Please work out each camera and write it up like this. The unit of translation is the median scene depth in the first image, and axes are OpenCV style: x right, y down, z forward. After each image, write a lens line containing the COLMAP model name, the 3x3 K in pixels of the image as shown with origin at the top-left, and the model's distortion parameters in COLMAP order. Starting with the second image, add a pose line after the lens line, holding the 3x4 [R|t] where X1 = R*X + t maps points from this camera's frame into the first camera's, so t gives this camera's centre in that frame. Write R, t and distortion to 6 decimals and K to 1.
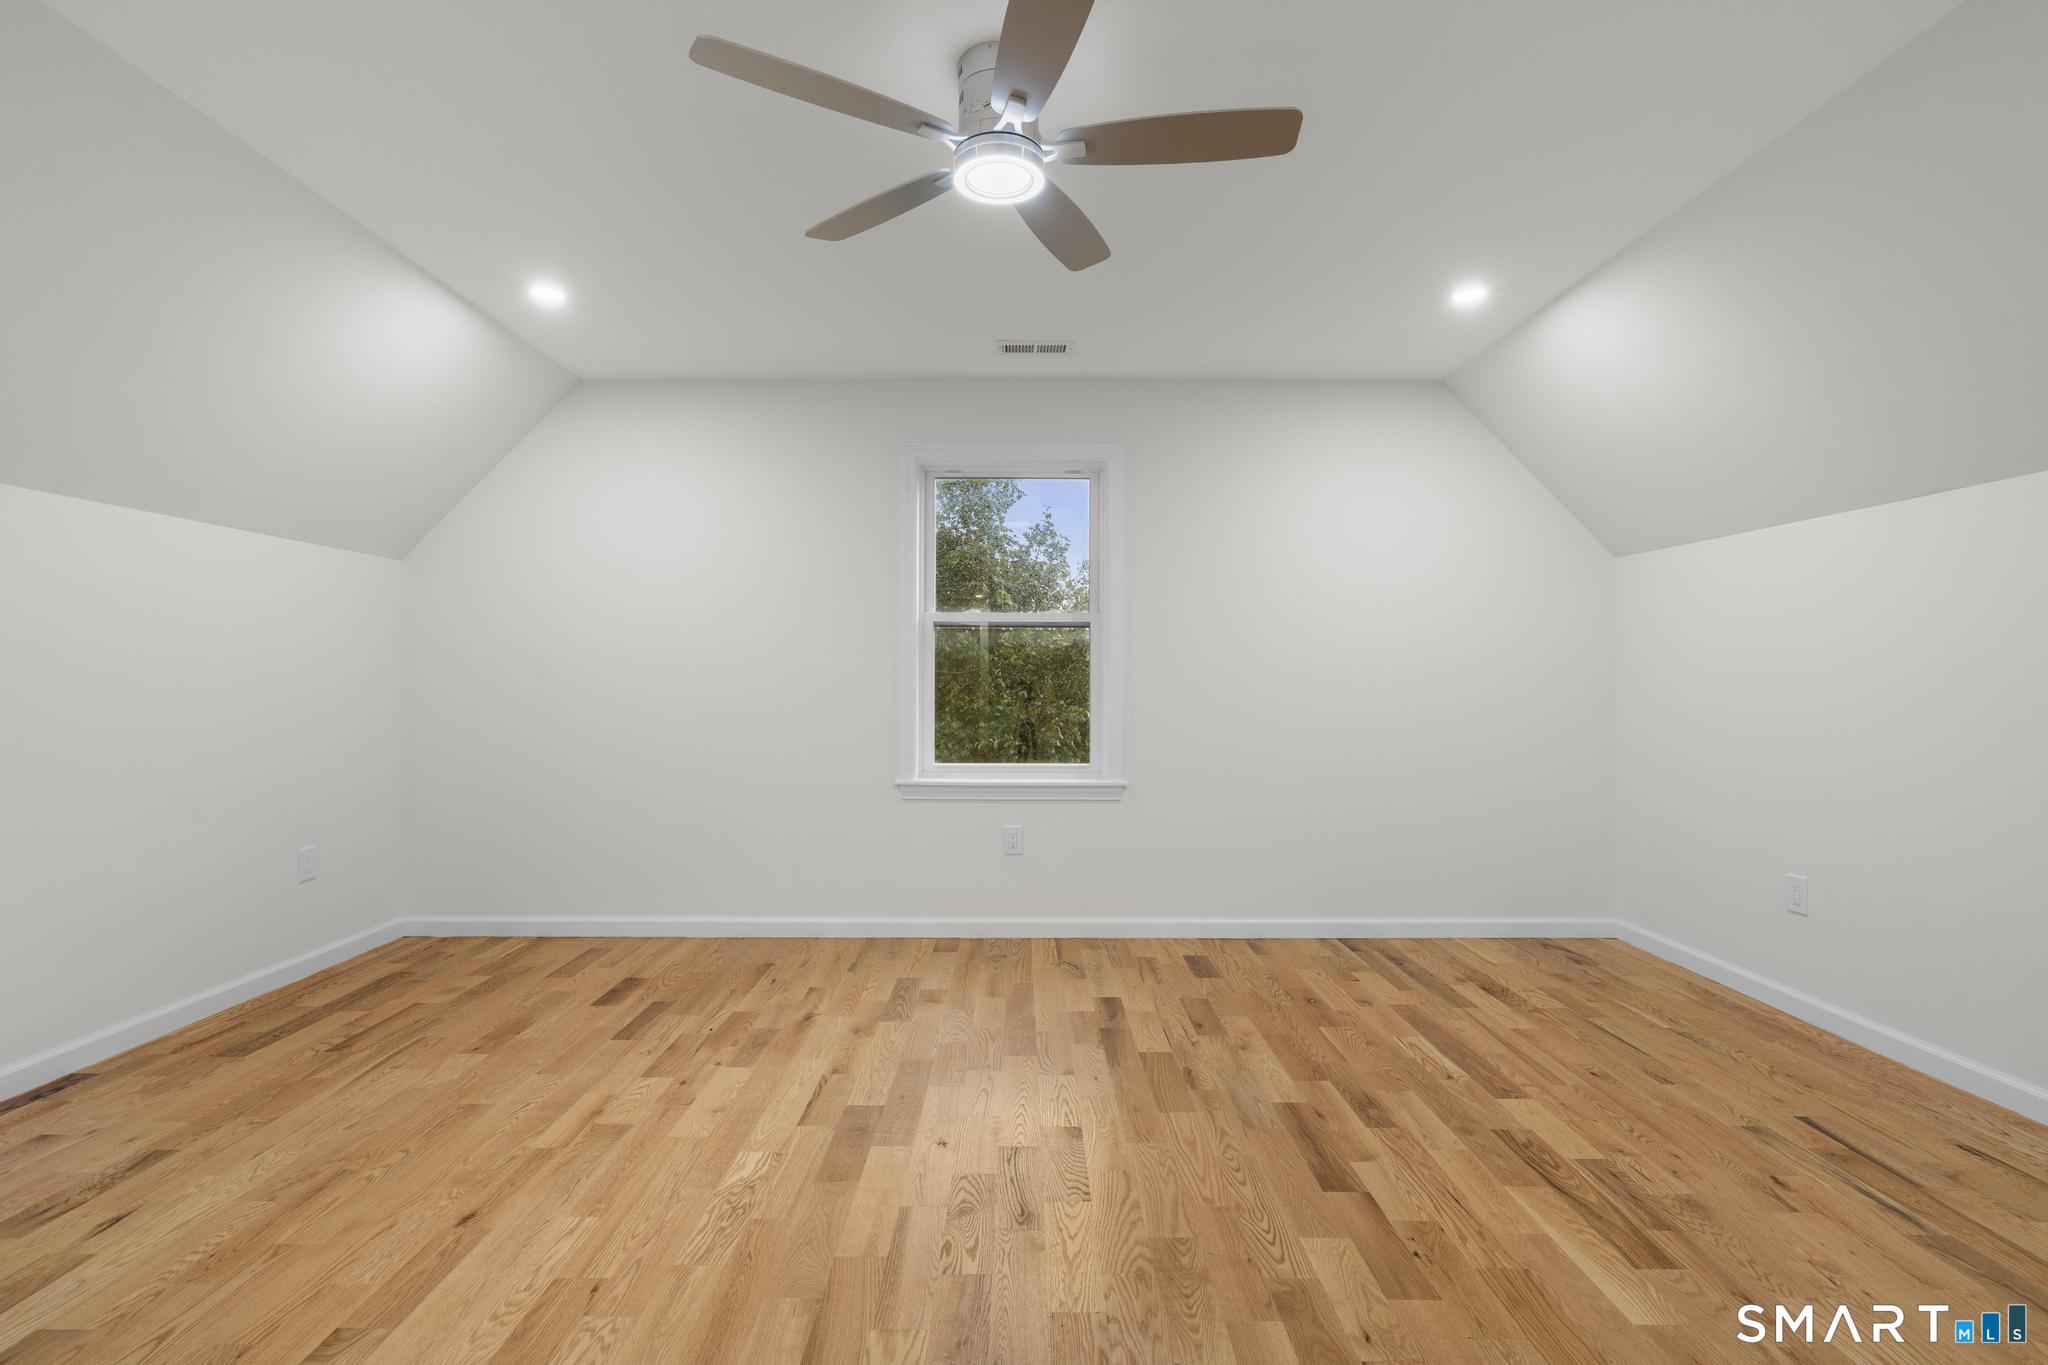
lens RADIAL K [[920.8, 0, 1020.8], [0, 920.8, 674.8], [0, 0, 1]] dist [-0.004510, 0.001652]
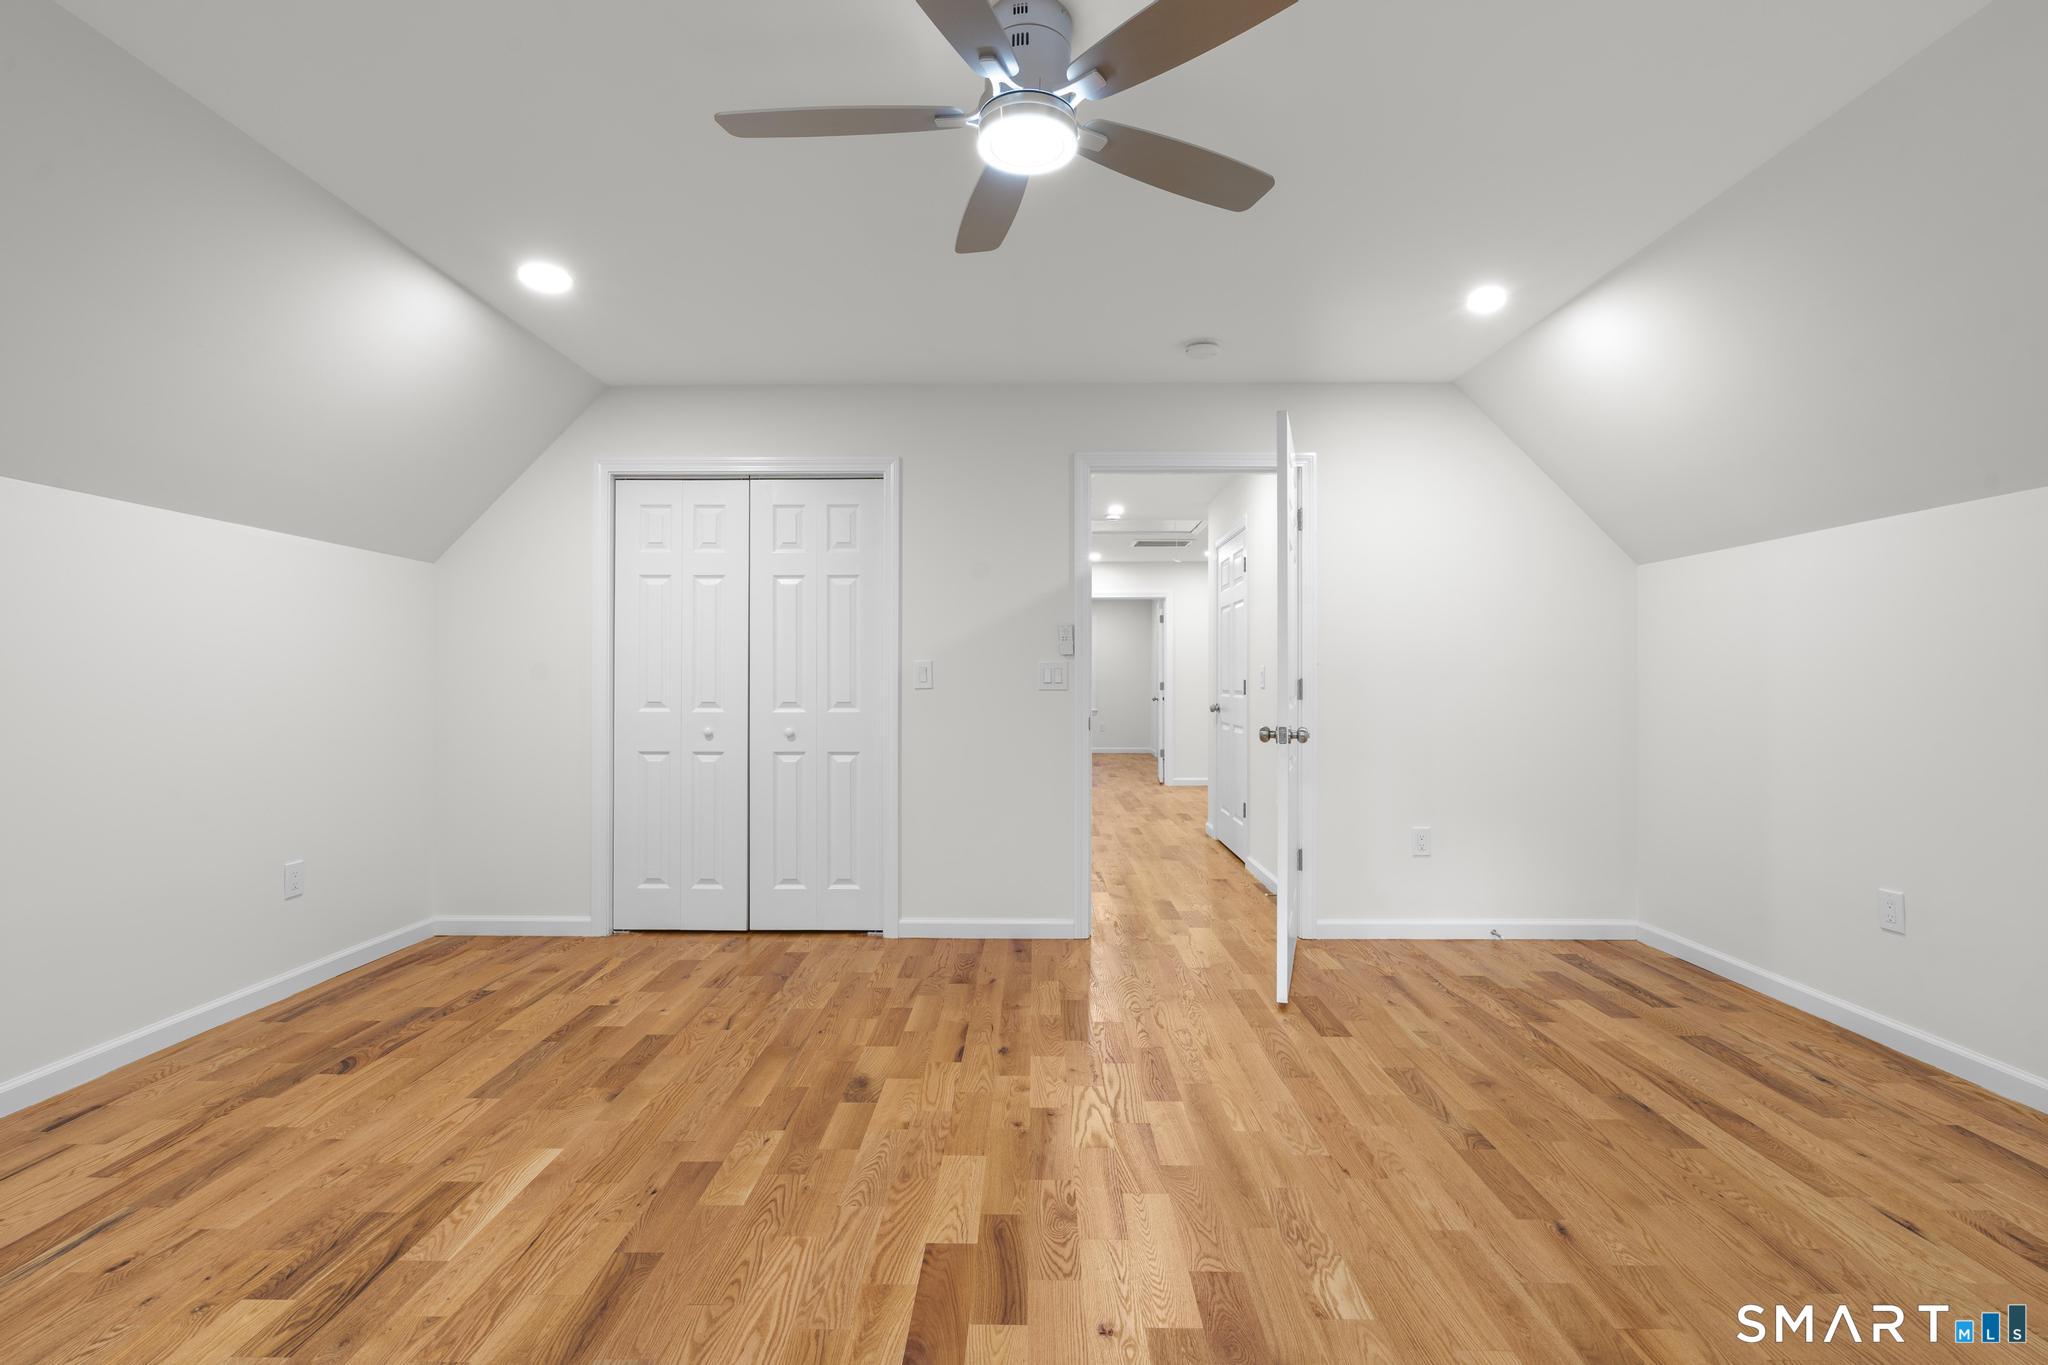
lens RADIAL K [[920.8, 0, 1020.8], [0, 920.8, 674.8], [0, 0, 1]] dist [-0.004510, 0.001652]
pose [[-0.999925, -0.001525, 0.012120, -0.030571], [-0.001726, 0.999861, -0.016595, 0.011914], [-0.012093, -0.016615, -0.999789, 1.990051]]
